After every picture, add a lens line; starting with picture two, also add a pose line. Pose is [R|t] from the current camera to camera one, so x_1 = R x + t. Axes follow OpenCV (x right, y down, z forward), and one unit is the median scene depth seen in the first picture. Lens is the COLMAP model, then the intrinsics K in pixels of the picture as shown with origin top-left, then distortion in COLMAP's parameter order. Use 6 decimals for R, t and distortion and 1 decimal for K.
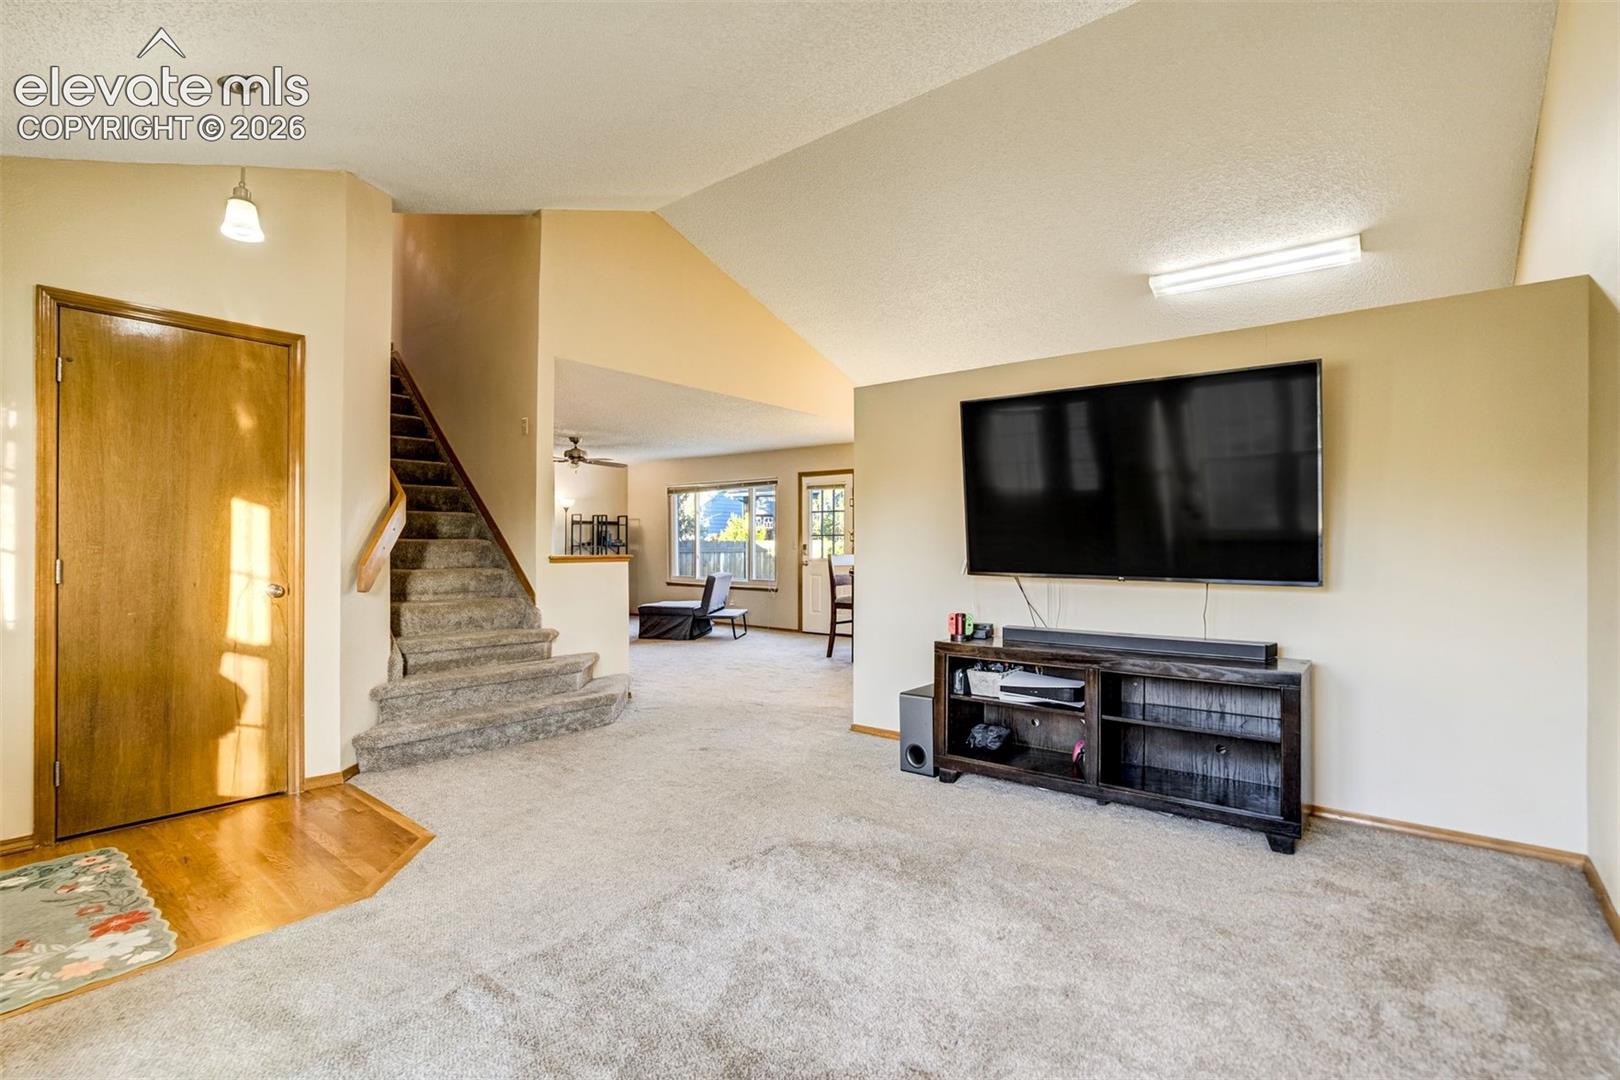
lens RADIAL K [[761.5, 0, 802.1], [0, 761.5, 524.1], [0, 0, 1]] dist [-0.038644, 0.016341]
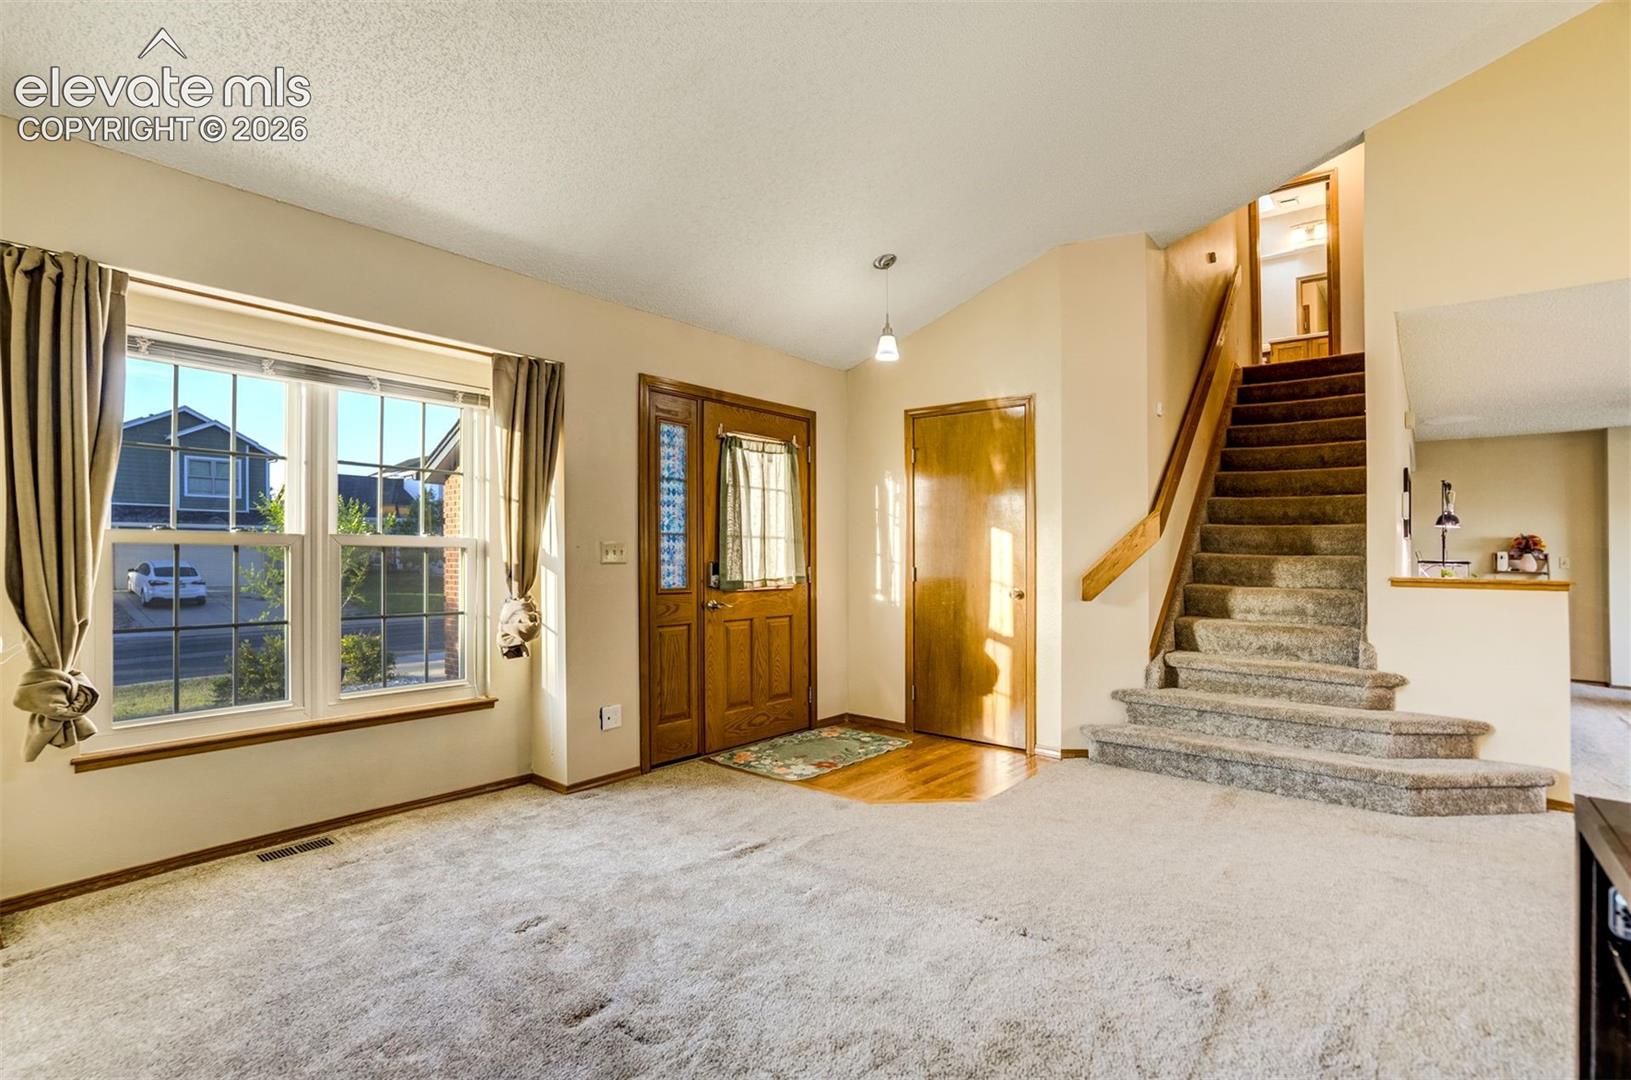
lens RADIAL K [[766.7, 0, 808.1], [0, 766.7, 556.2], [0, 0, 1]] dist [-0.038644, 0.016341]
pose [[0.012414, 0.000491, -0.999923, 0.651269], [0.020731, 0.999785, 0.000748, 0.012976], [0.999708, -0.020738, 0.012401, 0.637799]]
